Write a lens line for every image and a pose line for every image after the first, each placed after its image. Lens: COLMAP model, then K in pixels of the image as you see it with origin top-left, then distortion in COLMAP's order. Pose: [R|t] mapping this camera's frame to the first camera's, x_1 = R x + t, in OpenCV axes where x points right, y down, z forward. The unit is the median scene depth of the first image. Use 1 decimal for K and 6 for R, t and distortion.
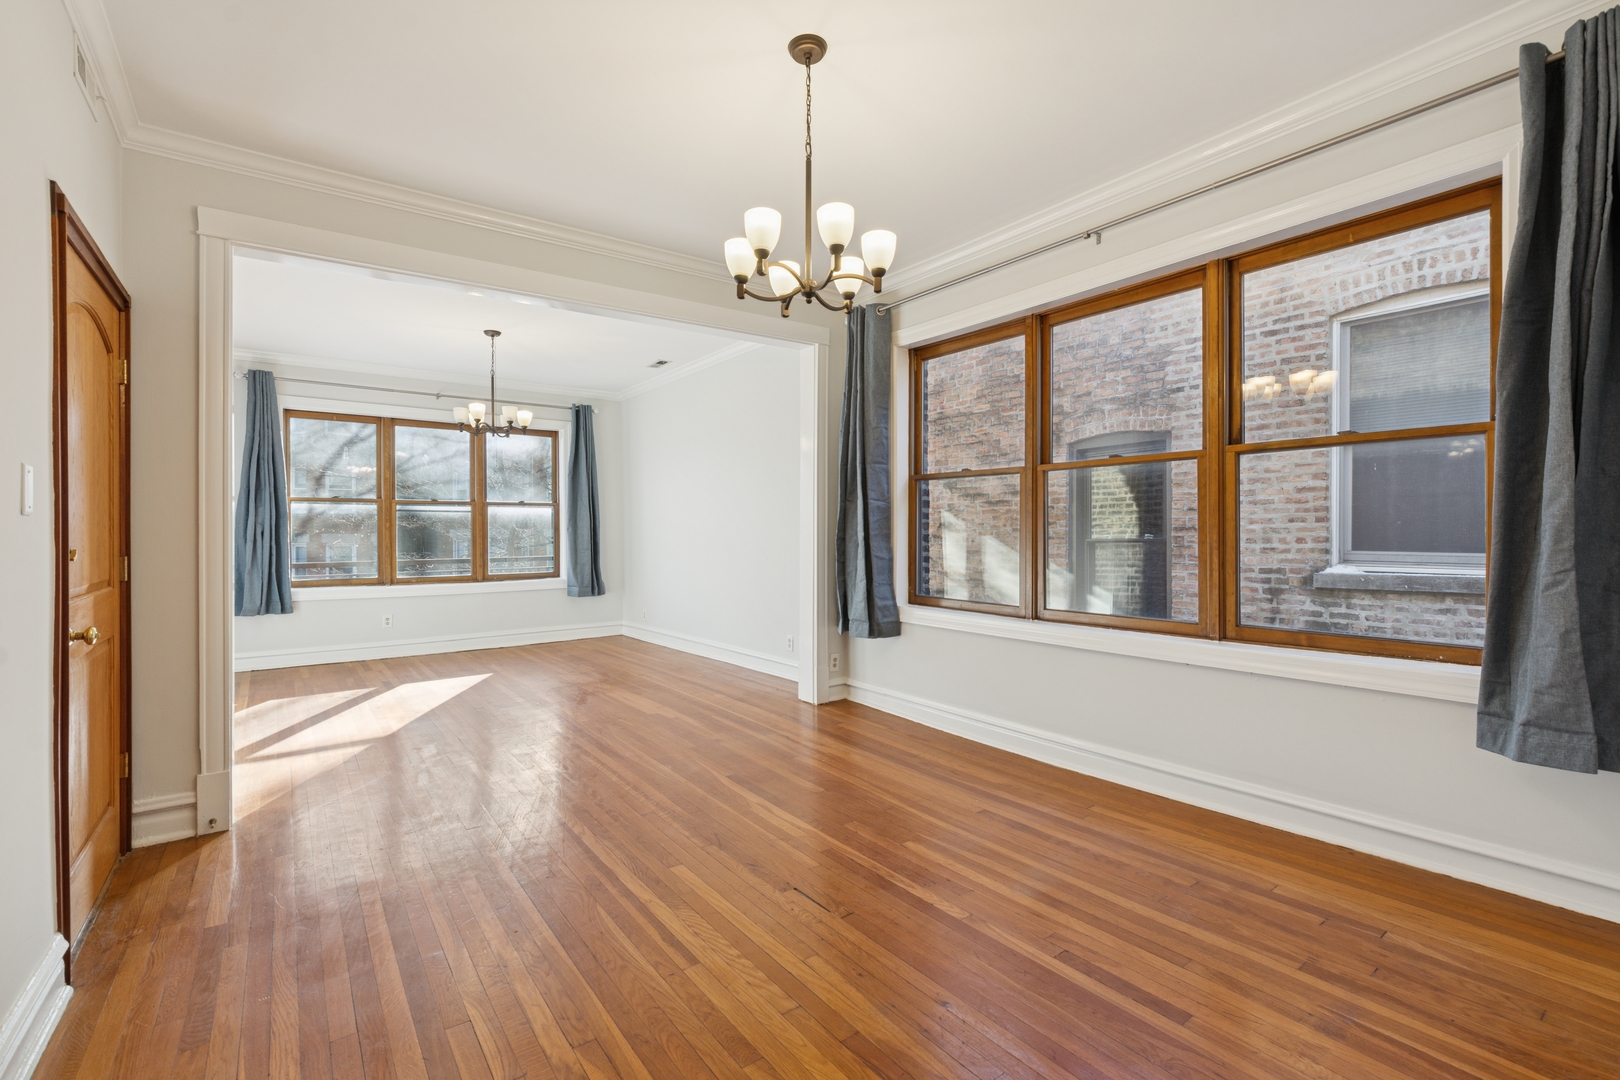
lens RADIAL K [[719.0, 0, 815.0], [0, 719.0, 539.5], [0, 0, 1]] dist [0.003287, -0.001963]
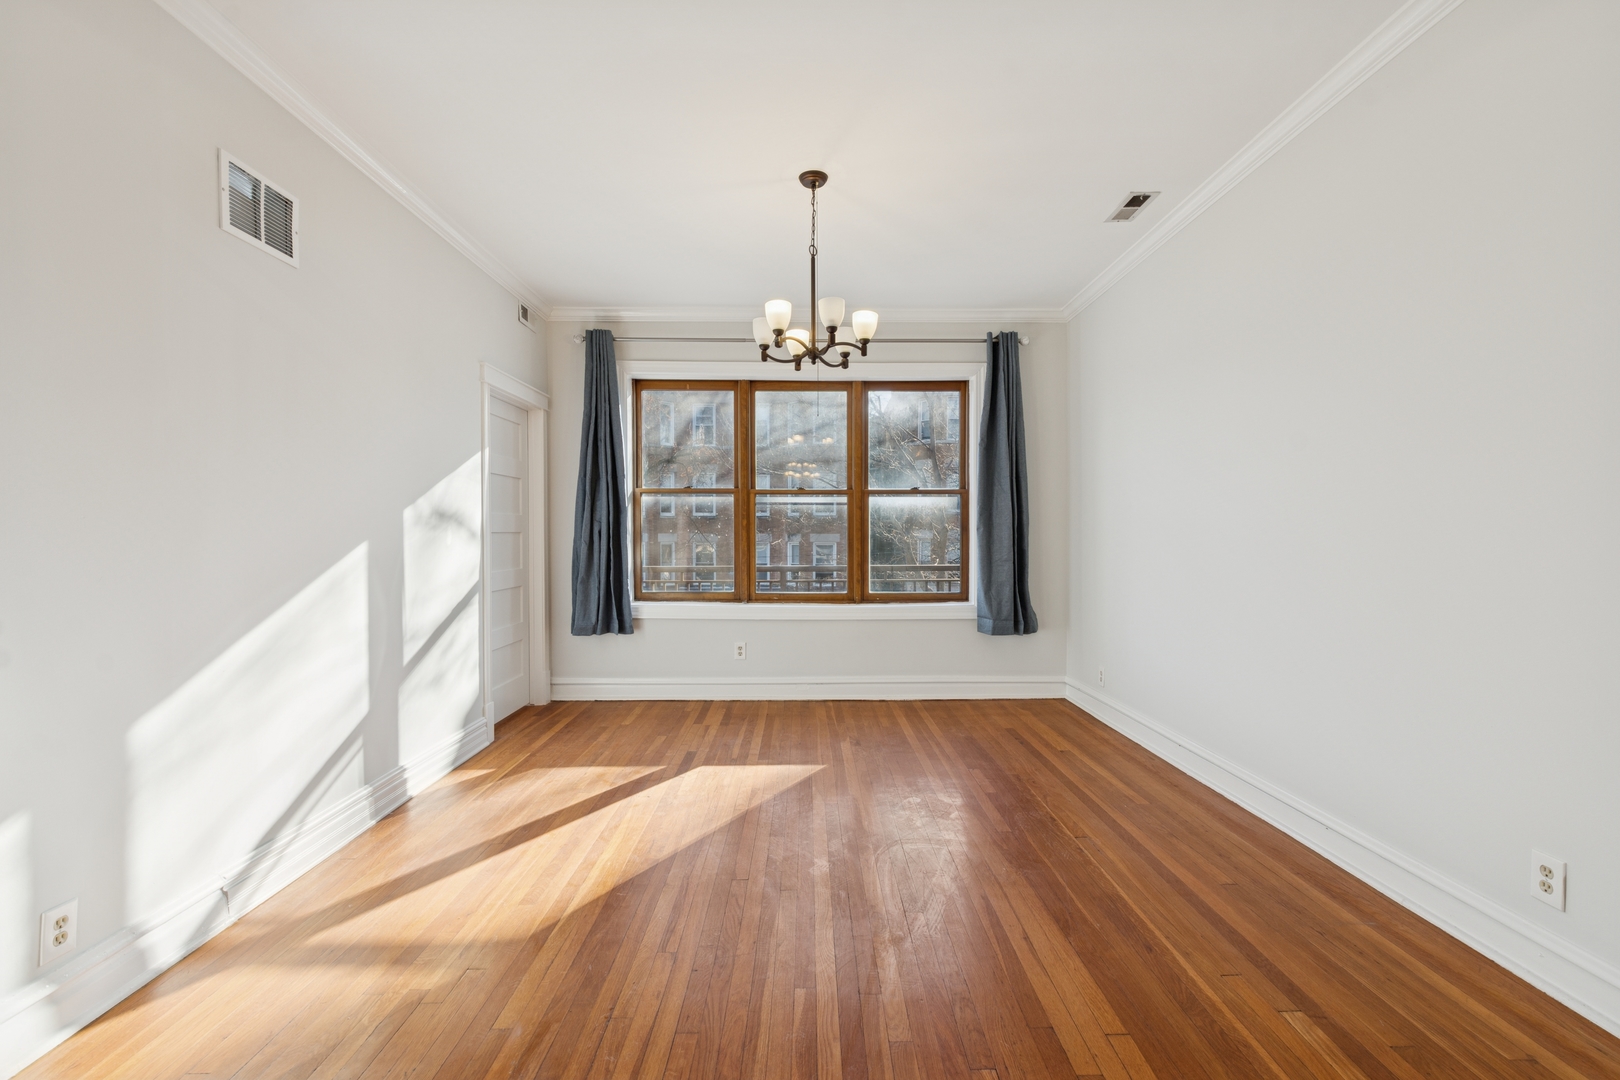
lens RADIAL K [[719.0, 0, 804.8], [0, 719.0, 542.1], [0, 0, 1]] dist [0.003287, -0.001963]
pose [[0.797233, 0.011873, -0.603555, -0.114324], [-0.010901, 0.999927, 0.005270, -0.005860], [0.603573, 0.002378, 0.797304, 0.572074]]
